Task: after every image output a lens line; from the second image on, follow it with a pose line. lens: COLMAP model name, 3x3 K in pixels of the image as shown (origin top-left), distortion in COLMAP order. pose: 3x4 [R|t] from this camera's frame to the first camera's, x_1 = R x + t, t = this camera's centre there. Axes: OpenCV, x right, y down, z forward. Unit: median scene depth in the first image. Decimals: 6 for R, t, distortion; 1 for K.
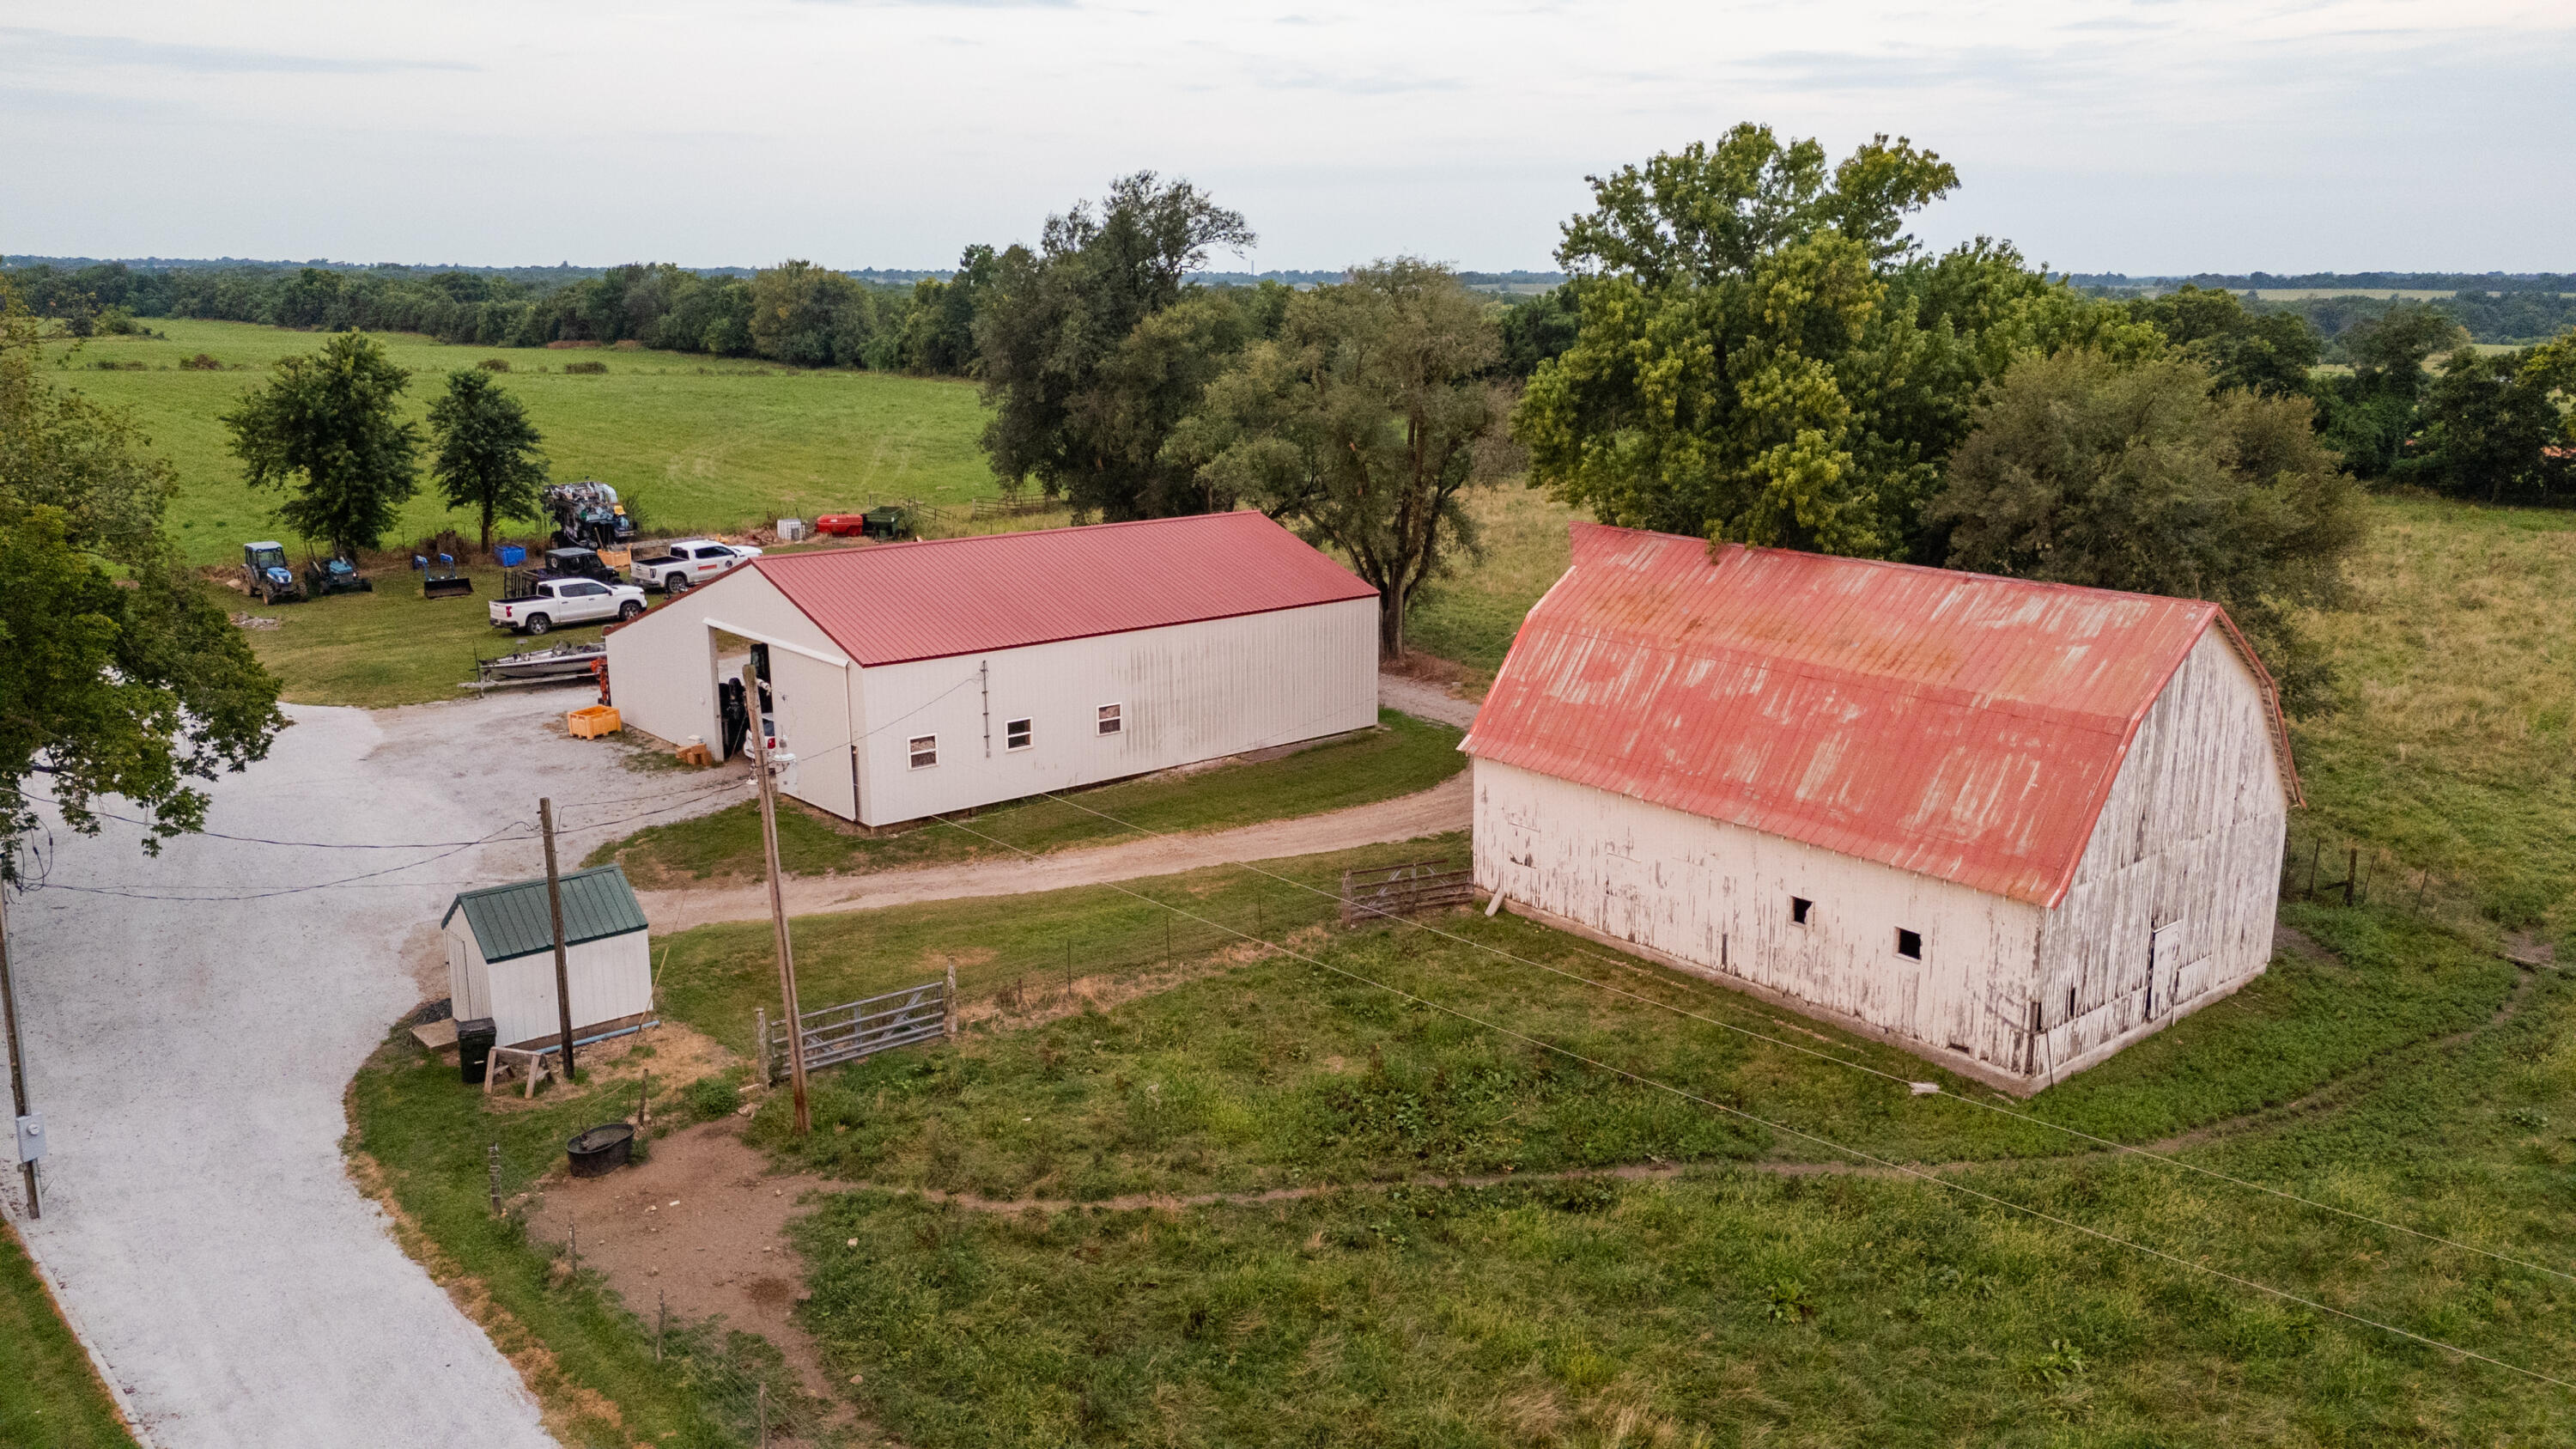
lens RADIAL K [[1899.9, 0, 1299.2], [0, 1899.9, 724.7], [0, 0, 1]] dist [0.079551, -0.079279]
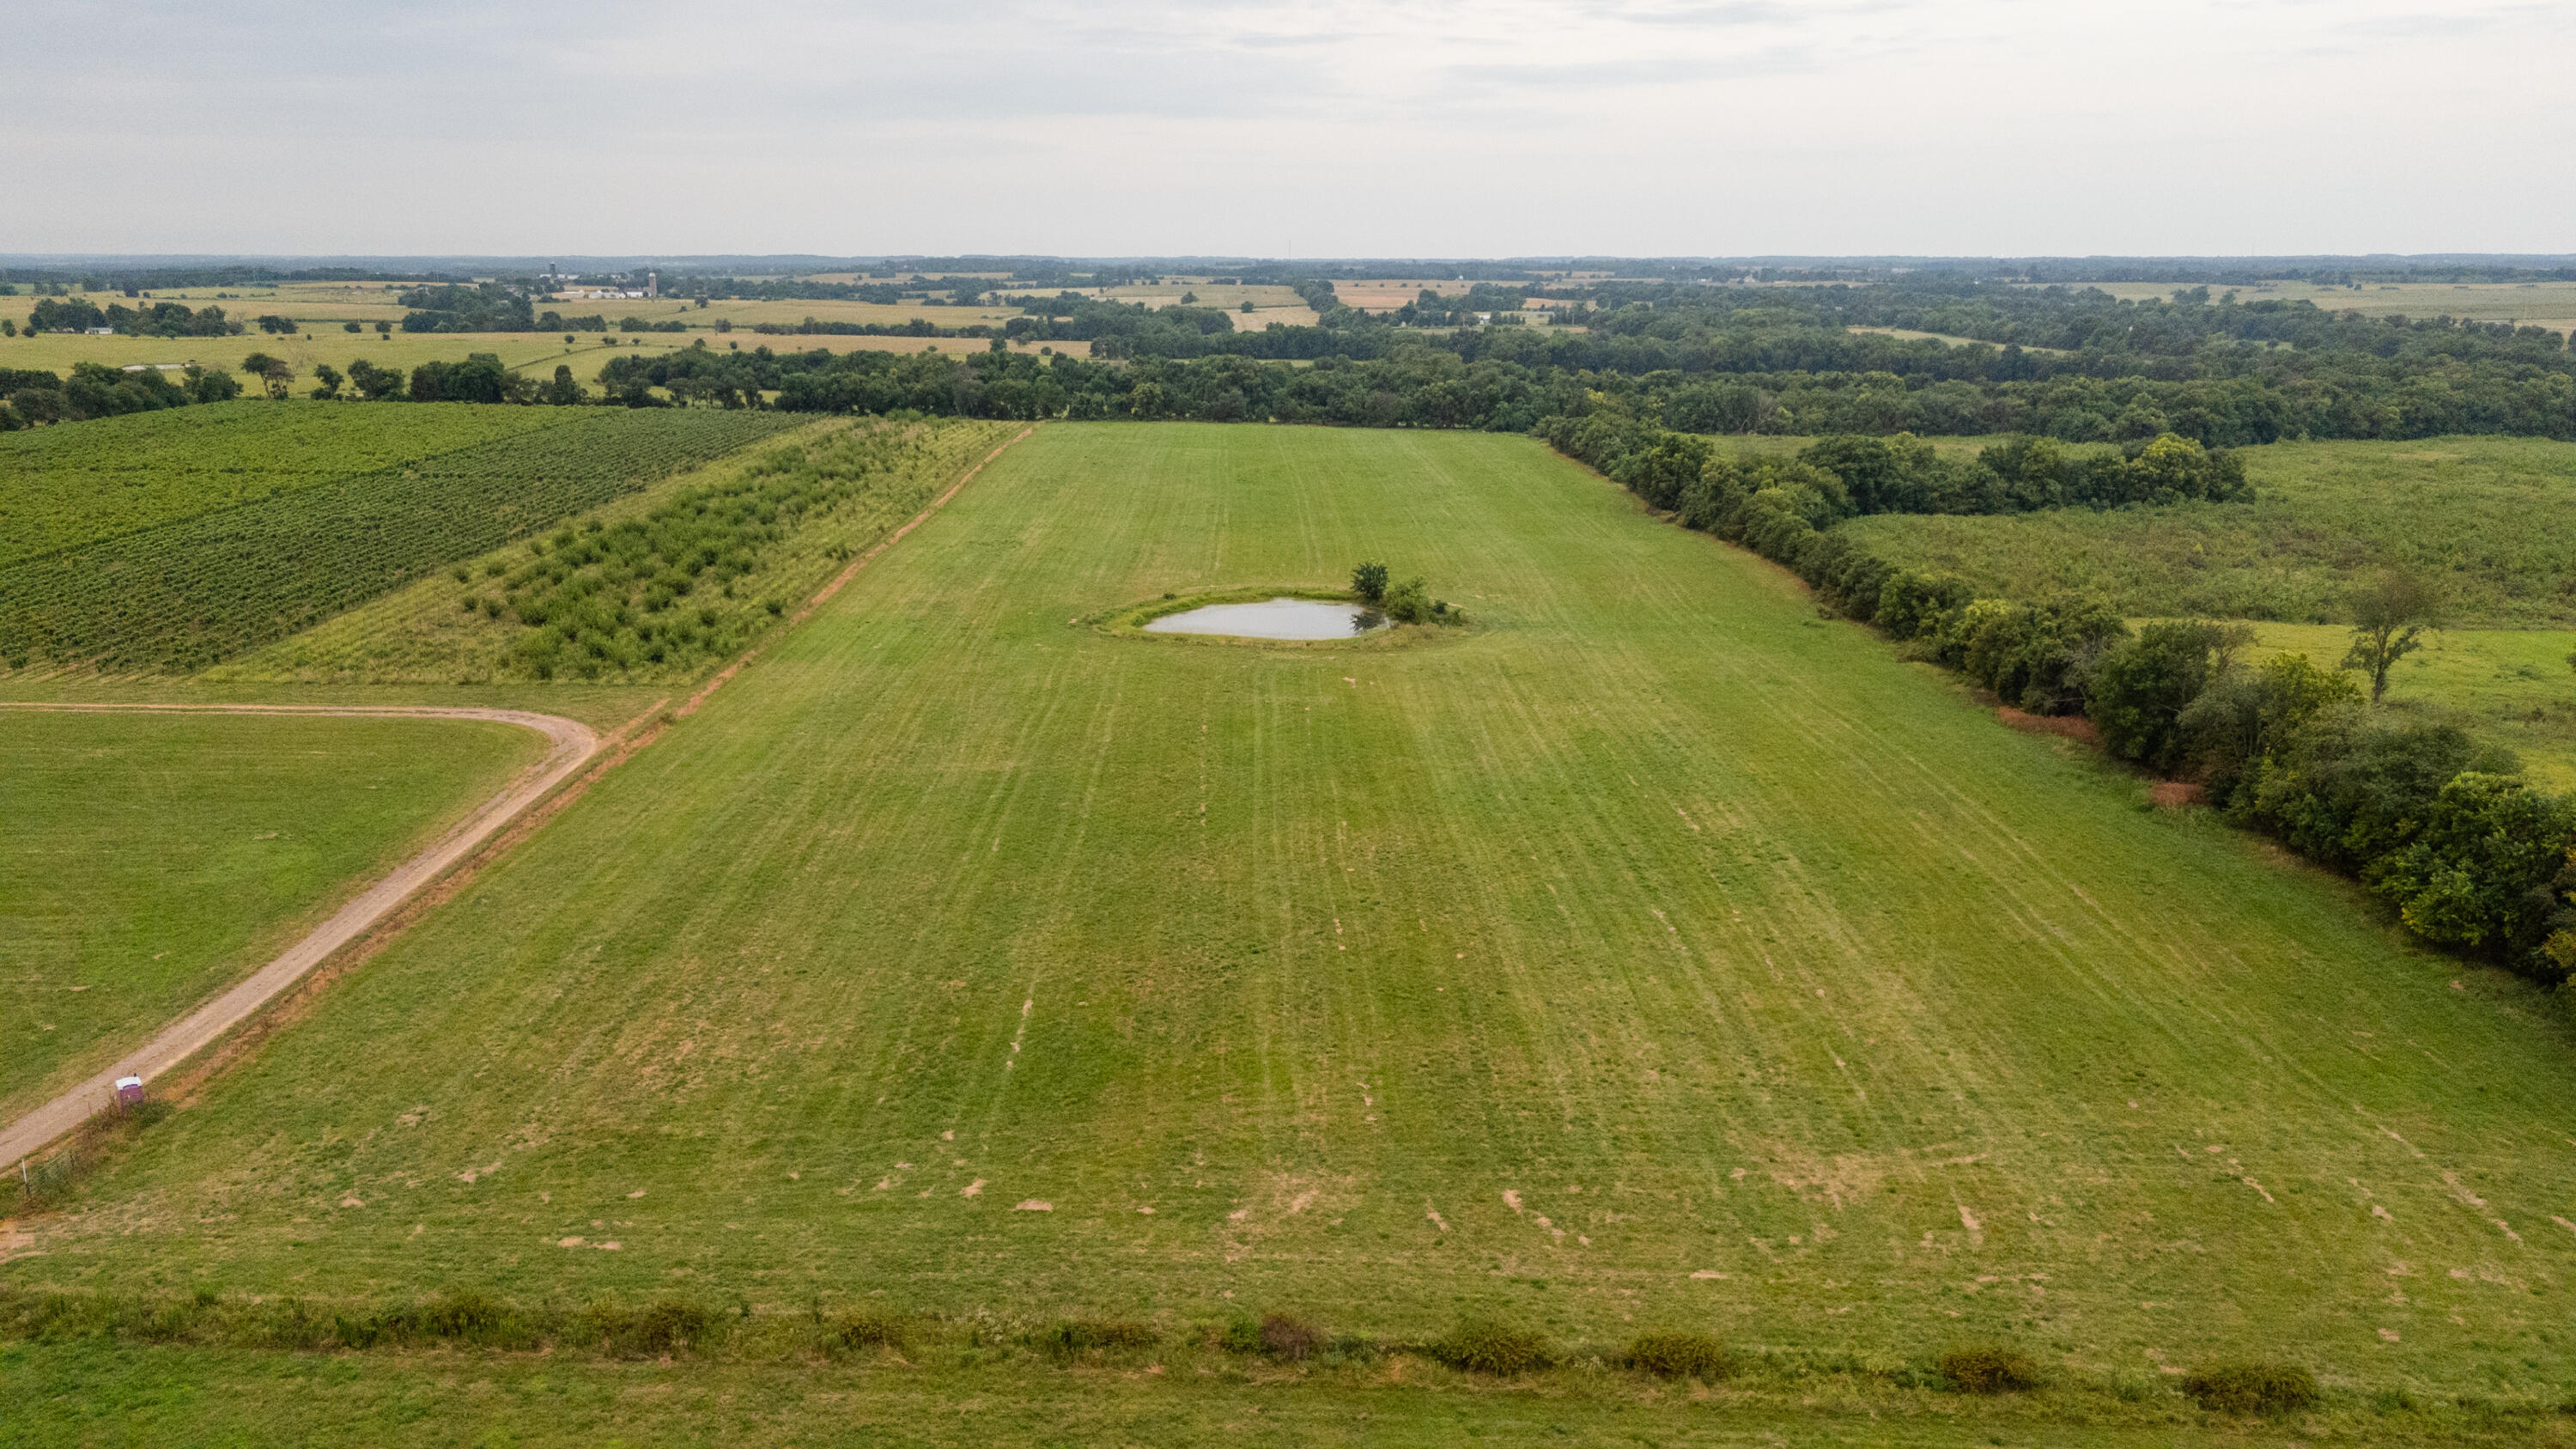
lens RADIAL K [[1899.9, 0, 1295.6], [0, 1899.9, 719.4], [0, 0, 1]] dist [0.079551, -0.079279]
pose [[0.785614, 0.142477, -0.602088, -1.439907], [-0.137610, 0.988987, 0.054476, -1.357535], [0.603219, 0.040057, 0.796569, 2.839583]]
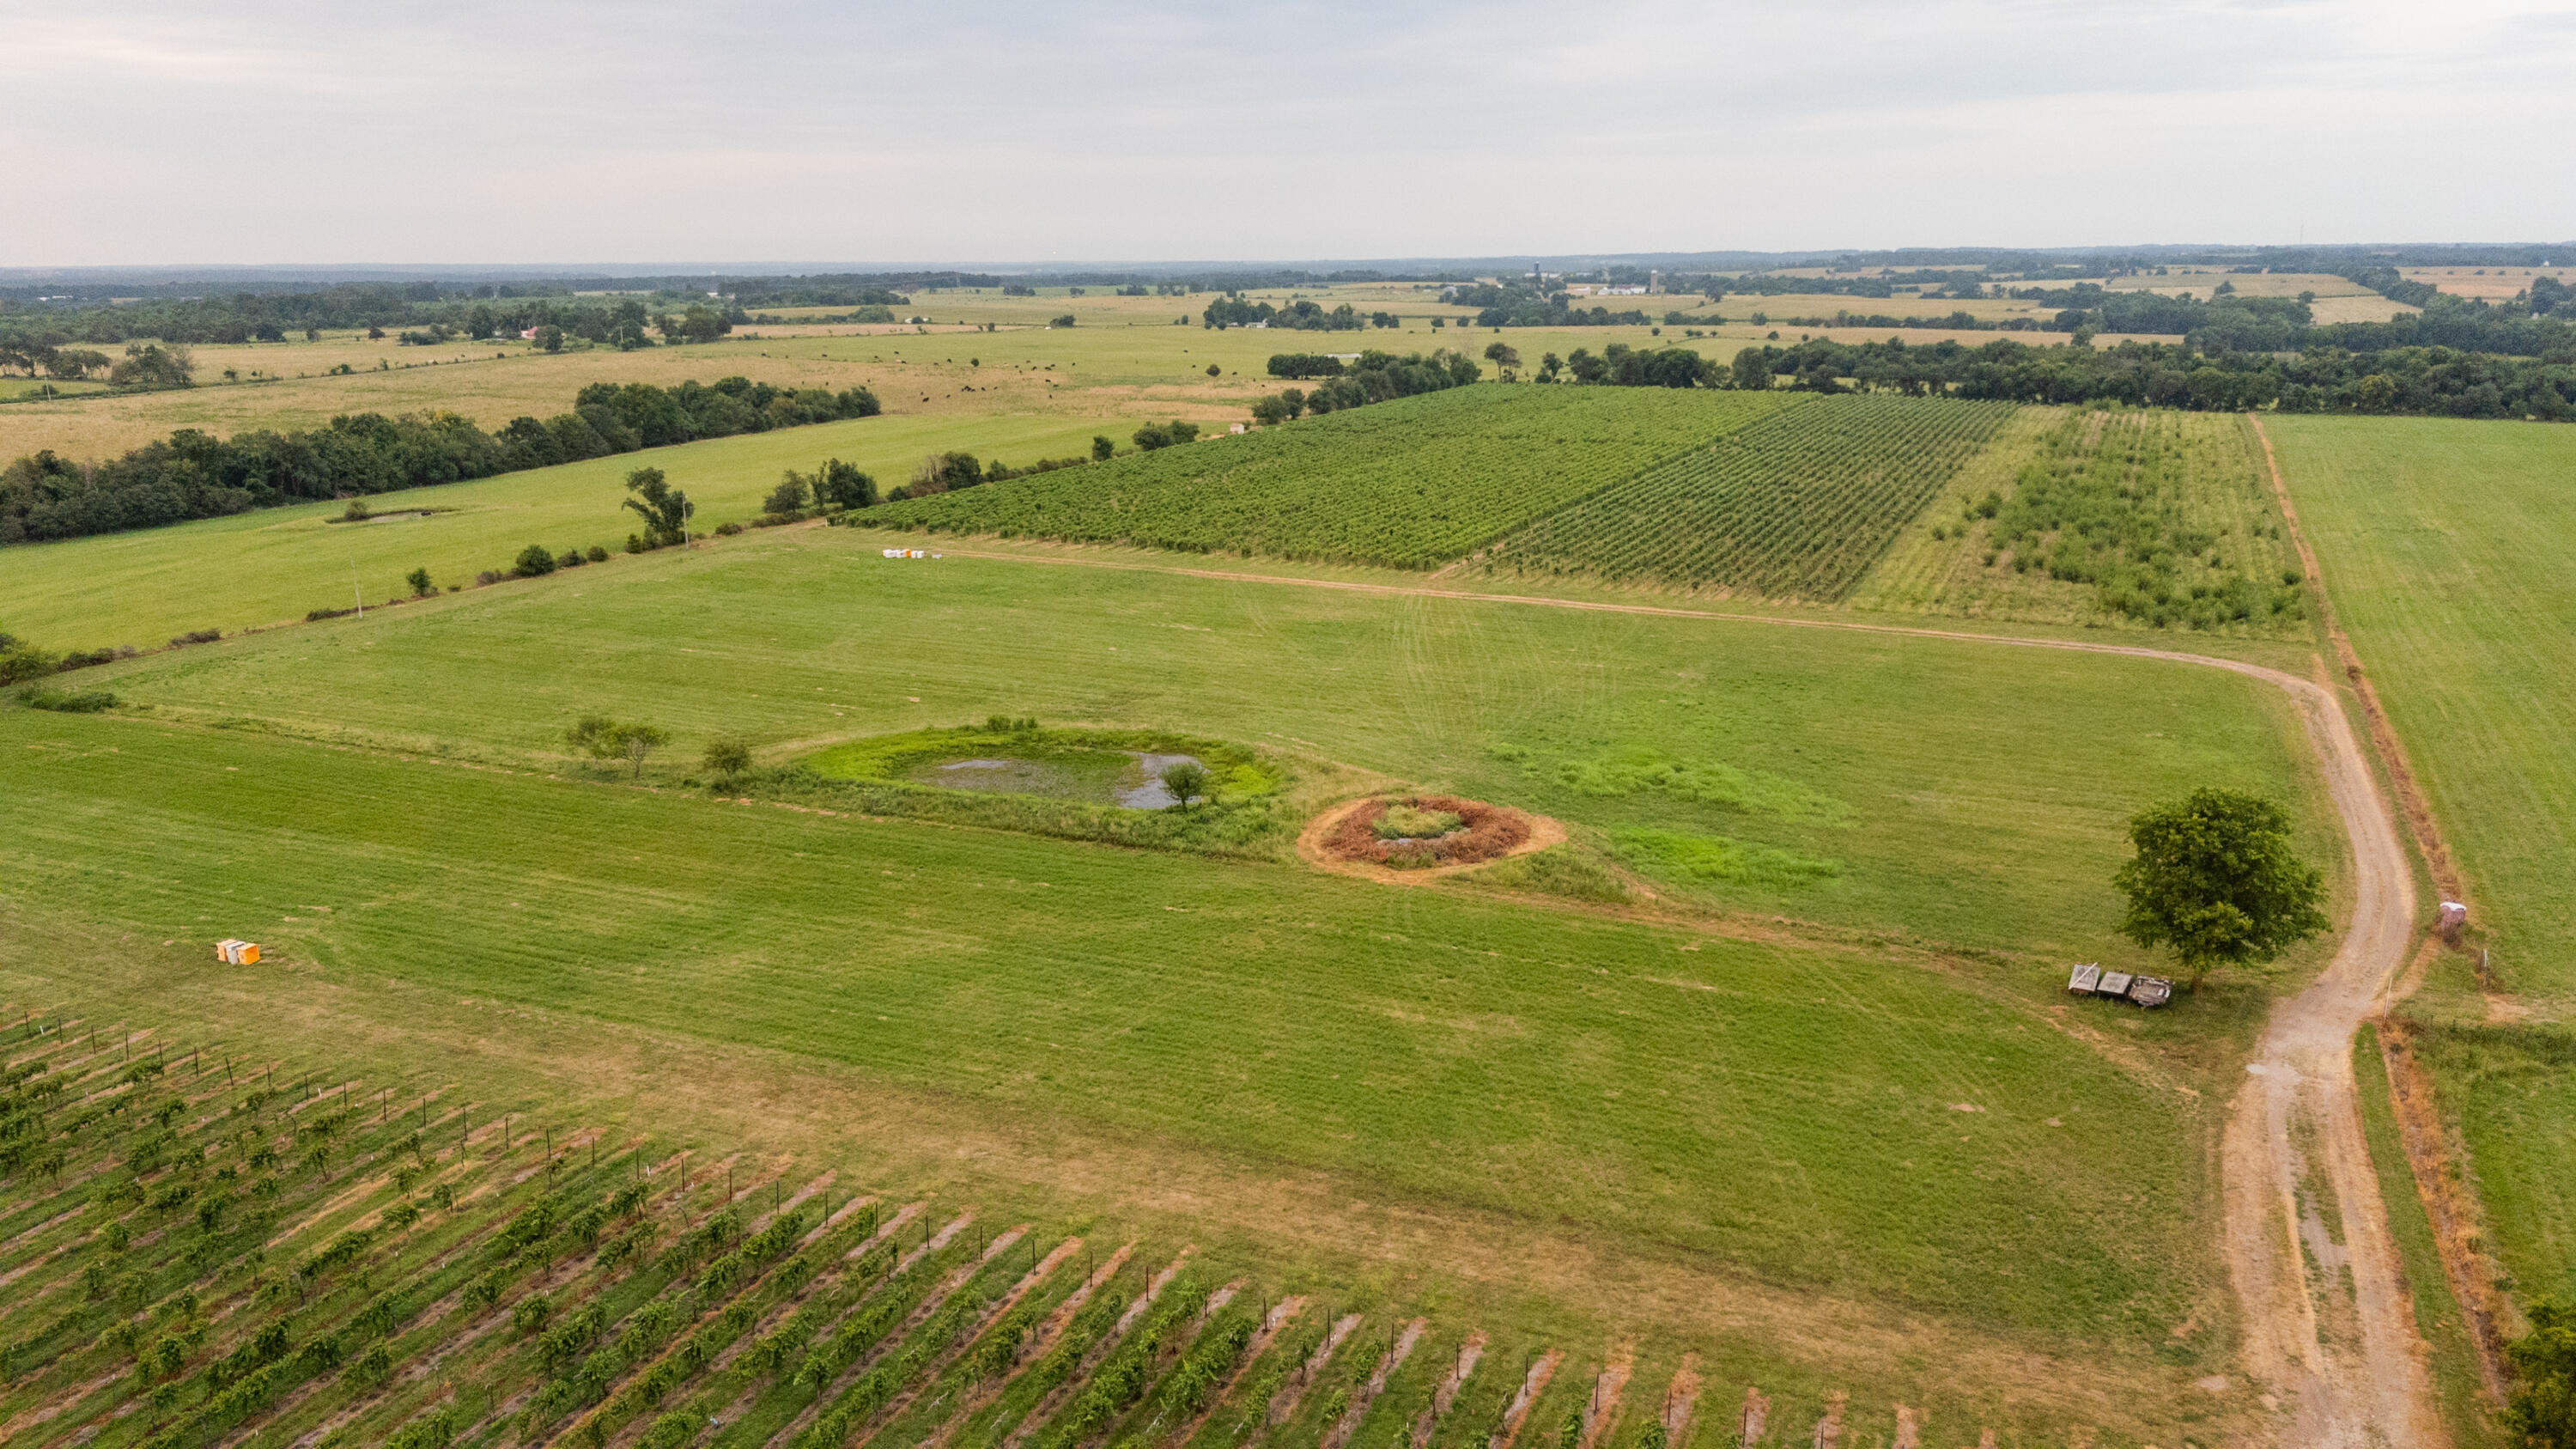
lens RADIAL K [[1899.9, 0, 1297.4], [0, 1899.9, 740.0], [0, 0, 1]] dist [0.079551, -0.079279]
pose [[0.437691, 0.214421, -0.873184, -2.058389], [-0.195068, 0.970663, 0.140578, -0.982512], [0.877710, 0.108801, 0.466677, 1.260918]]
